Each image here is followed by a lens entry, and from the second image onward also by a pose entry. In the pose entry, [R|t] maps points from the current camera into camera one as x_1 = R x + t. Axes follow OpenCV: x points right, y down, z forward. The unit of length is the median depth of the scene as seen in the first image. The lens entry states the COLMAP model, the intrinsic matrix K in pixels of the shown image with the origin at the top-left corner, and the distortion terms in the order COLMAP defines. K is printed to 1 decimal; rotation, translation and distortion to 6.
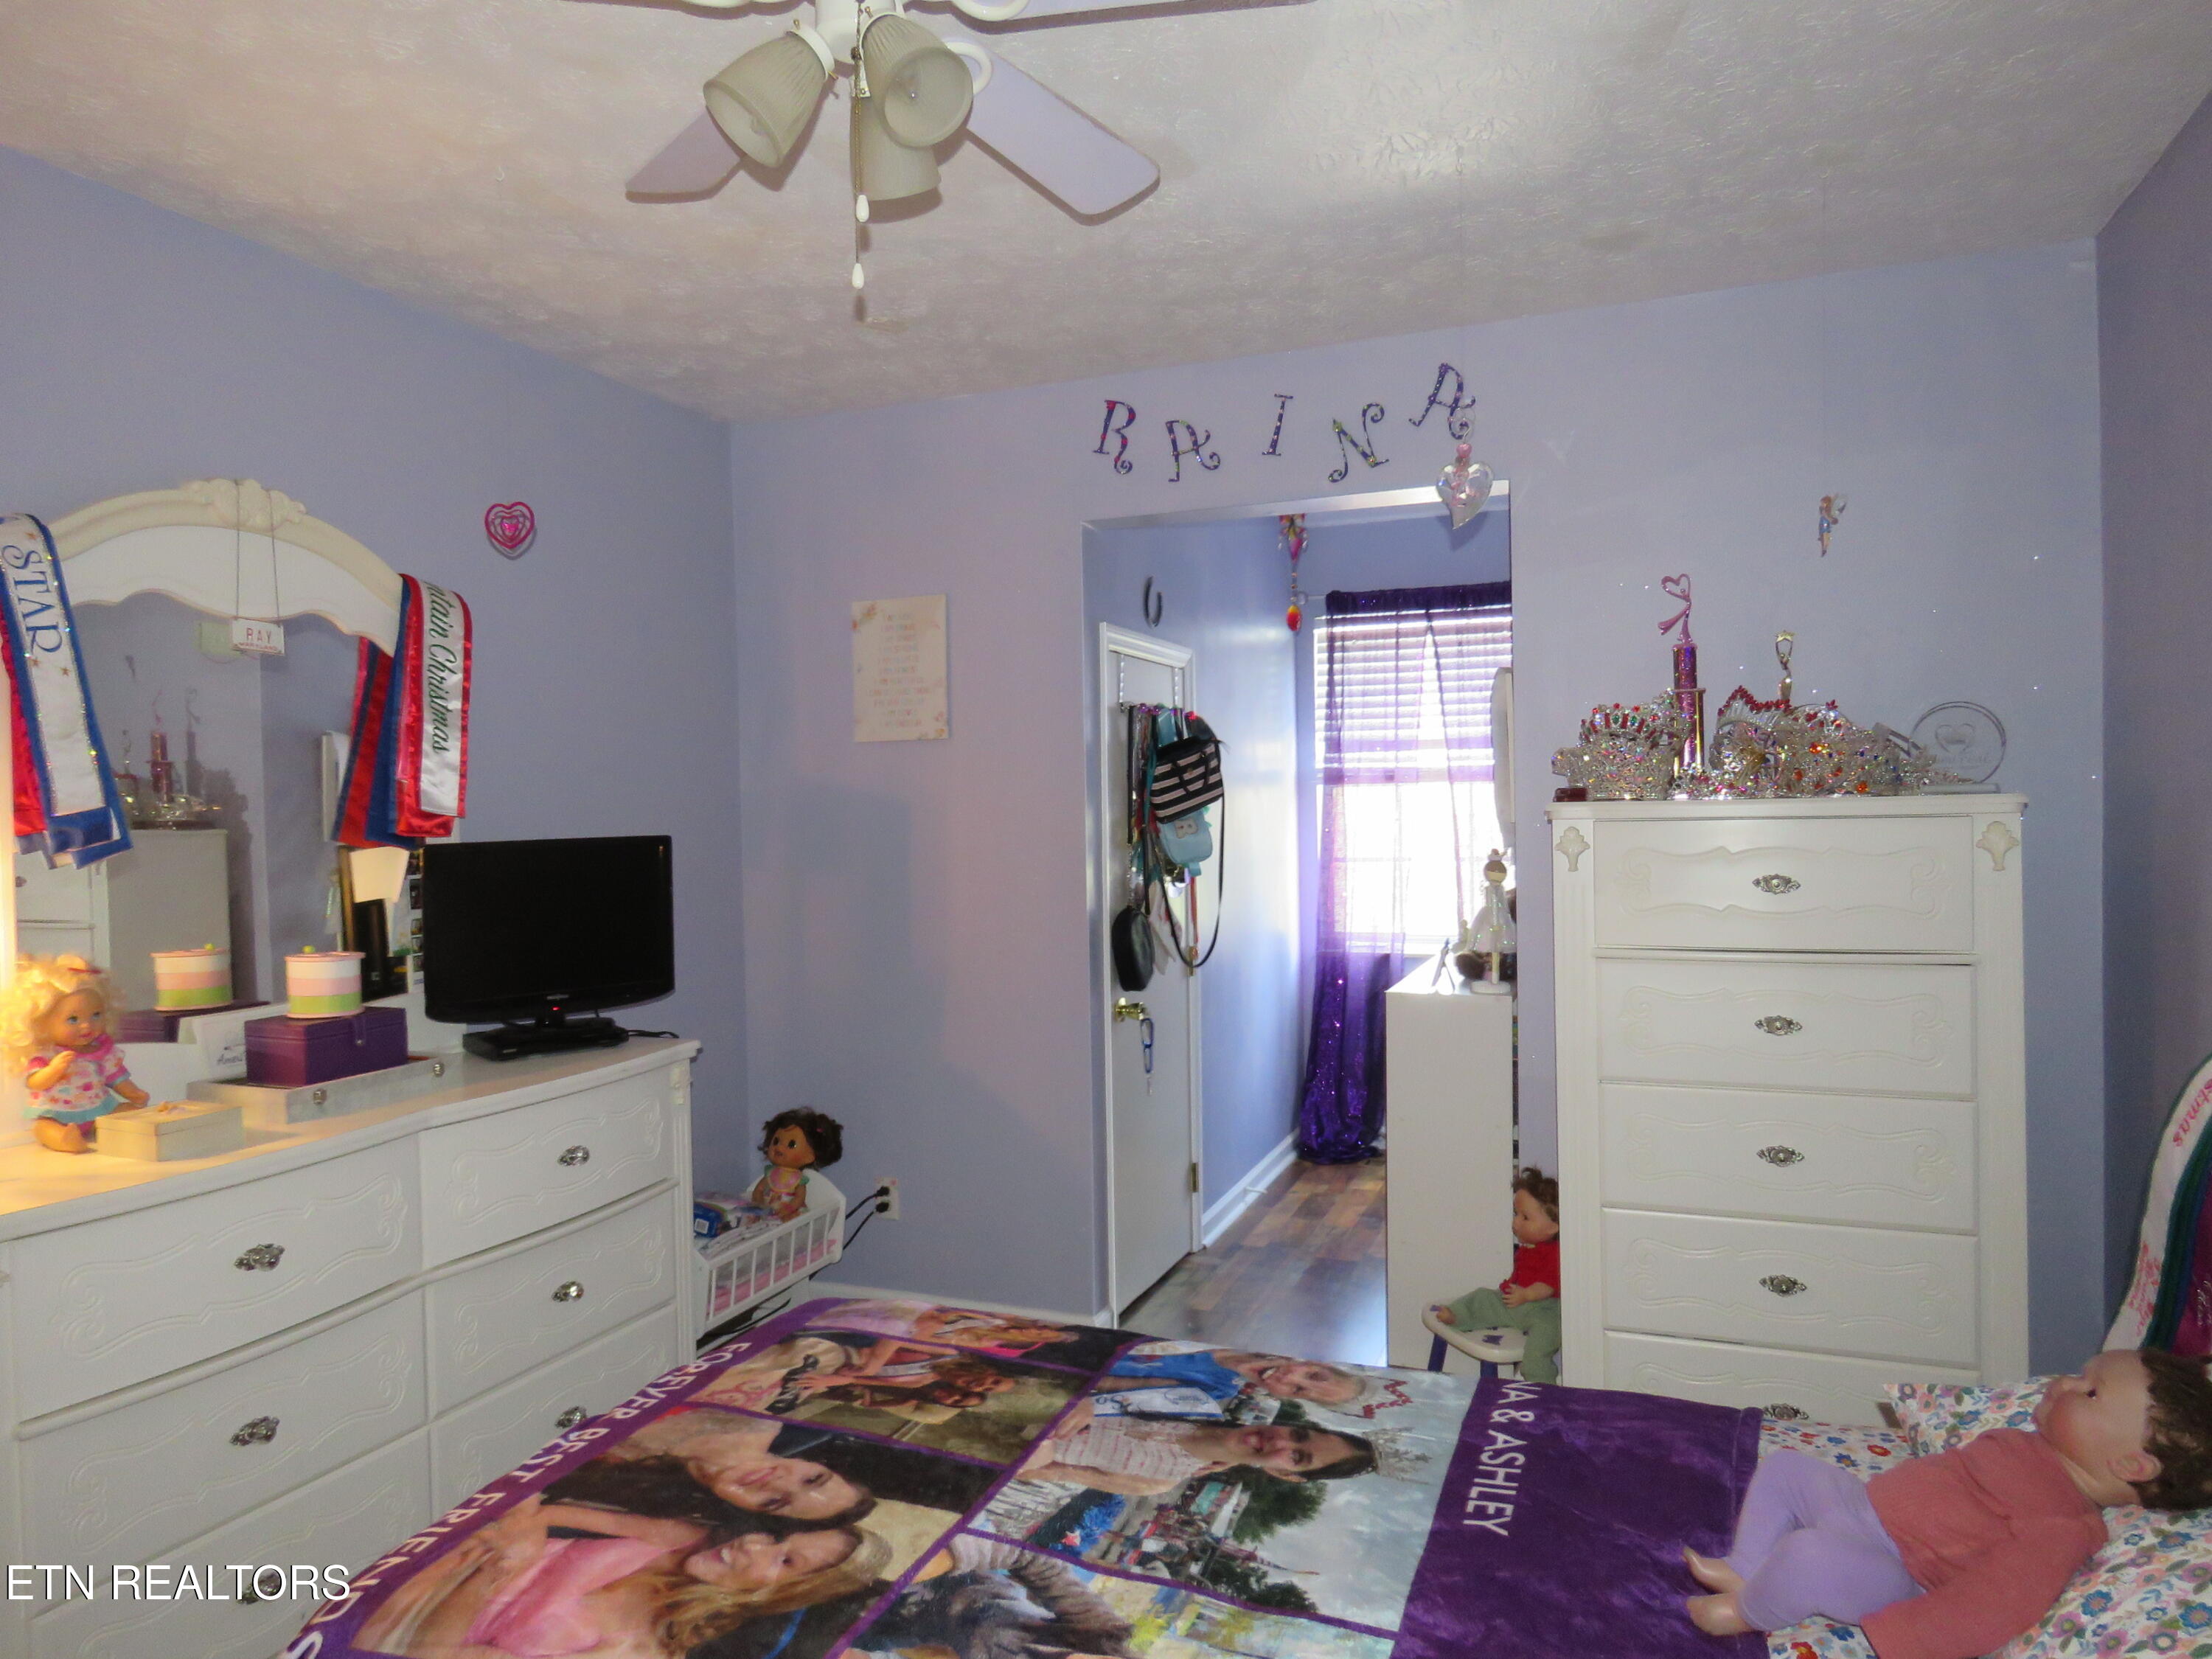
lens RADIAL K [[1404.4, 0, 1101.6], [0, 1404.4, 824.6], [0, 0, 1]] dist [-0.018114, 0.000570]
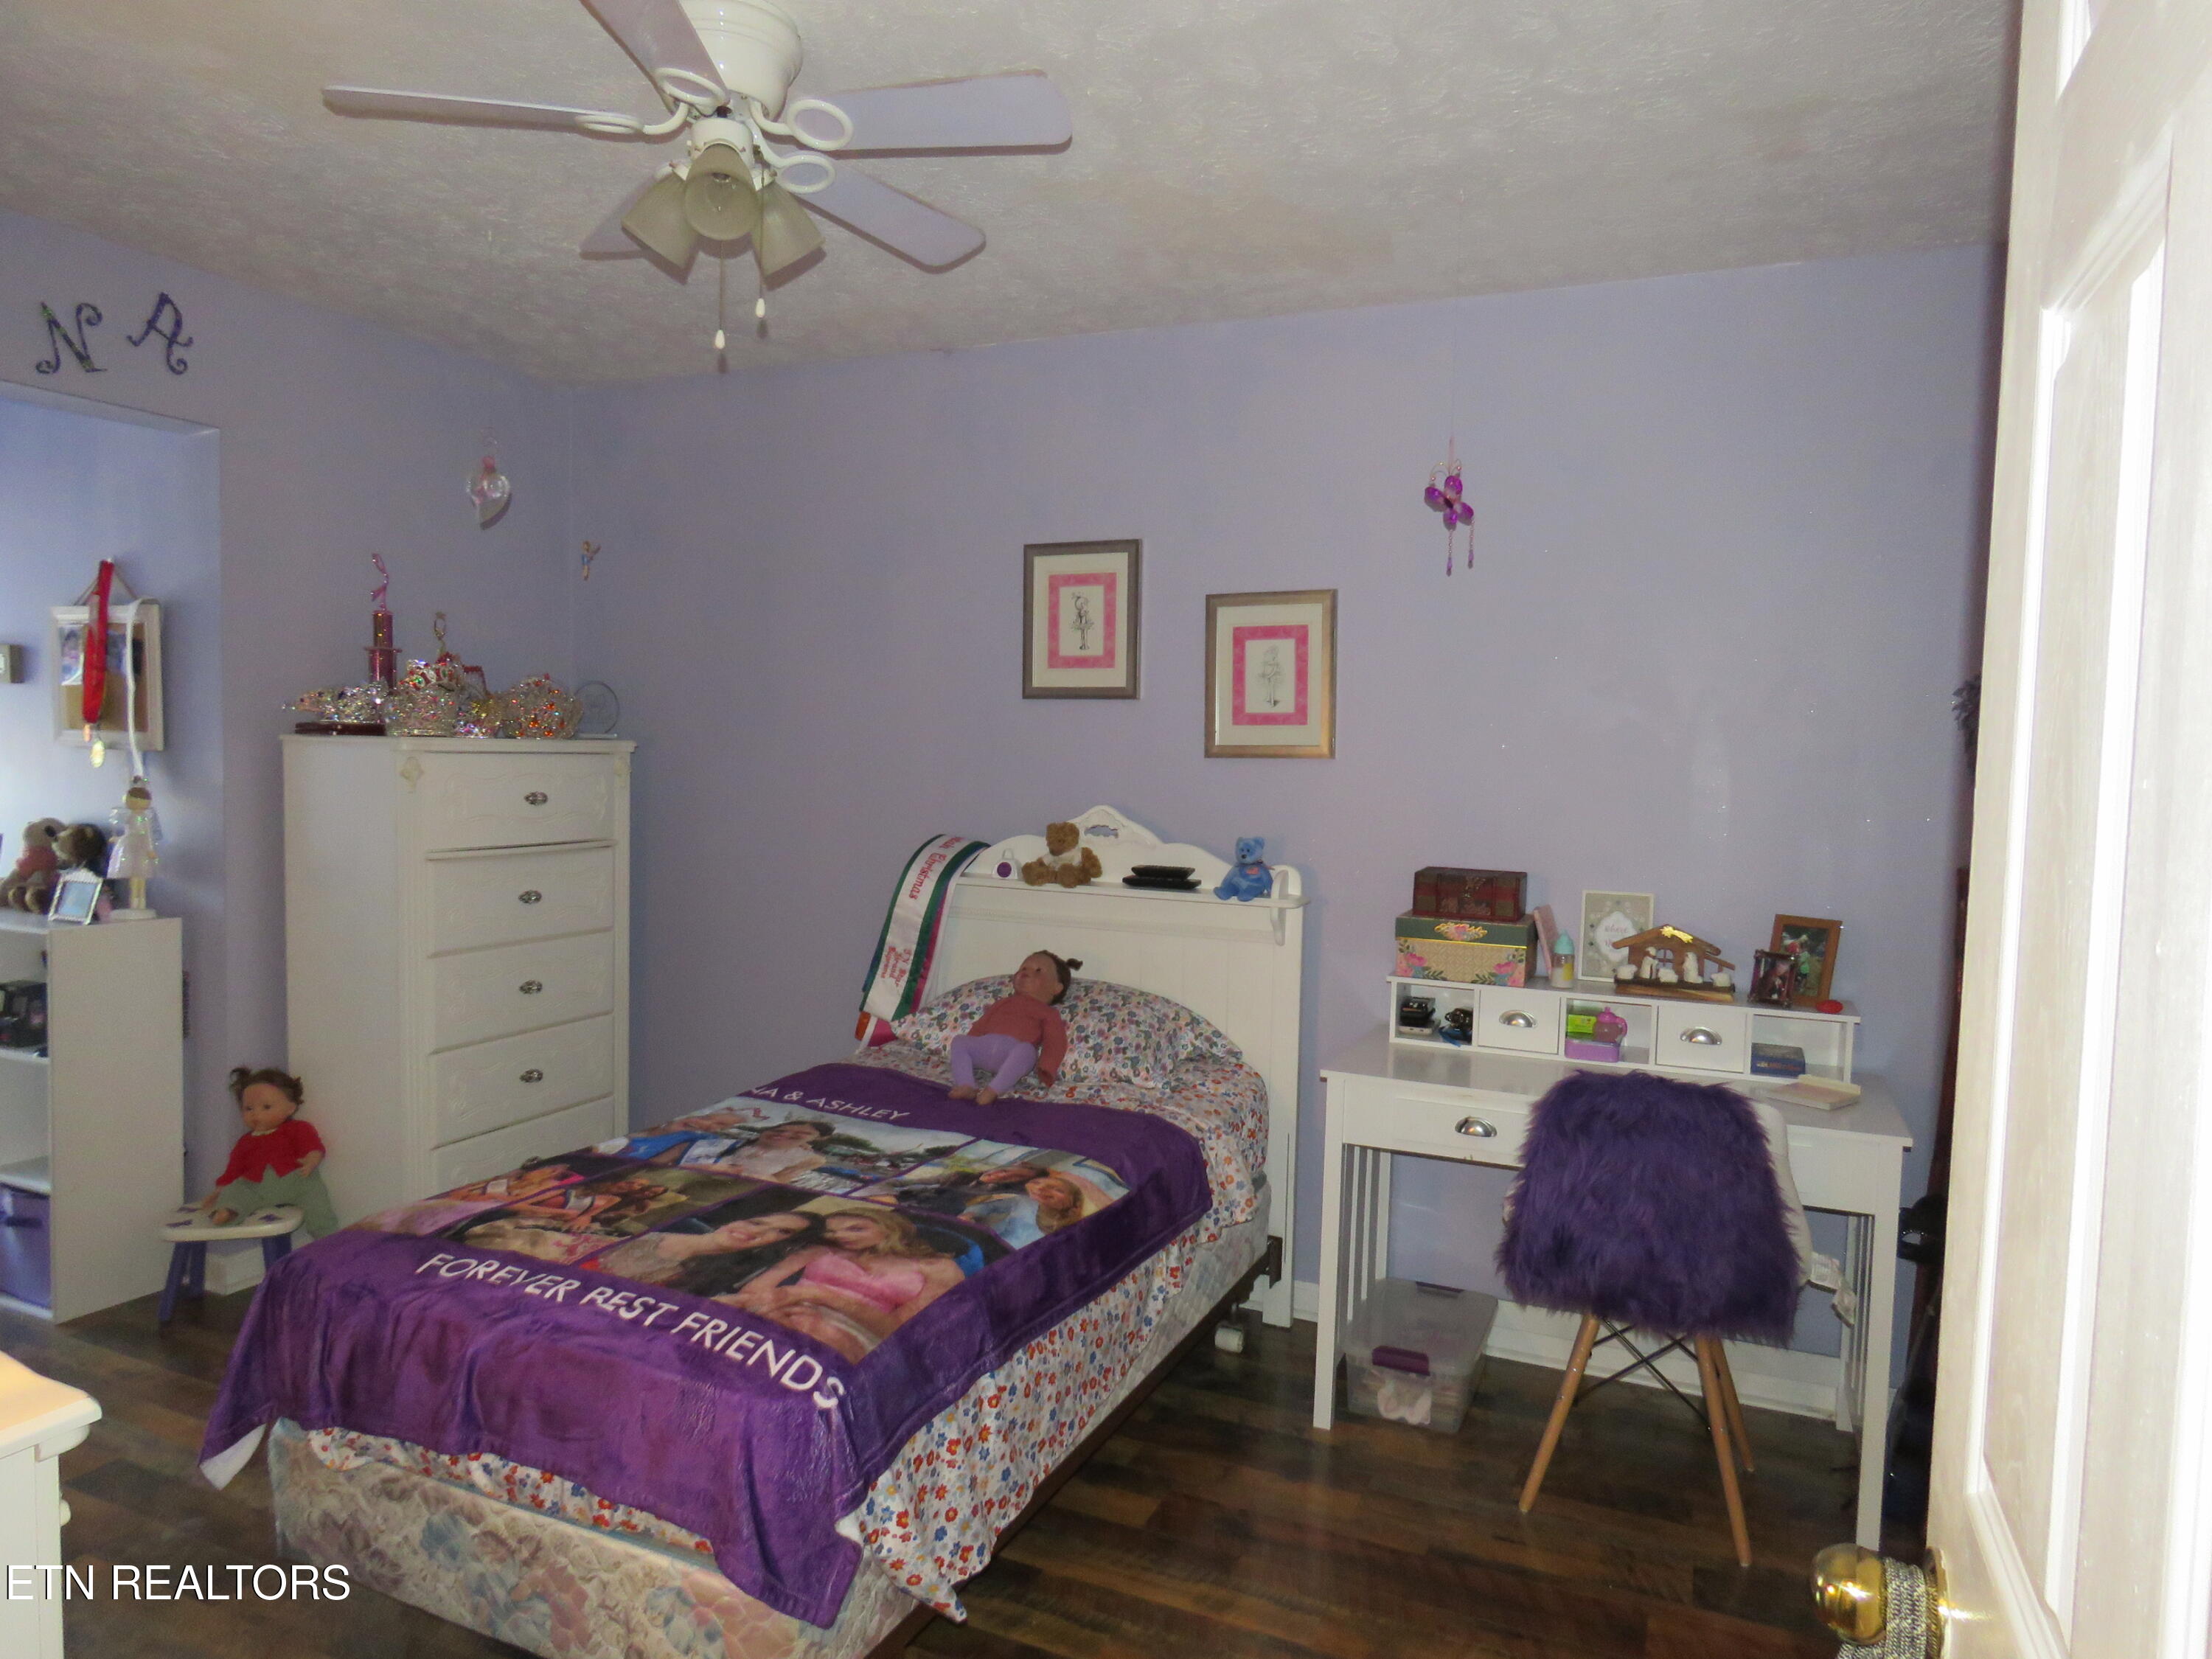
lens RADIAL K [[1404.4, 0, 1100.9], [0, 1404.4, 834.6], [0, 0, 1]] dist [-0.018114, 0.000570]
pose [[0.037916, -0.044600, 0.998285, -1.438394], [-0.014452, 0.998875, 0.045176, 0.007743], [-0.999176, -0.016140, 0.037228, 0.550194]]
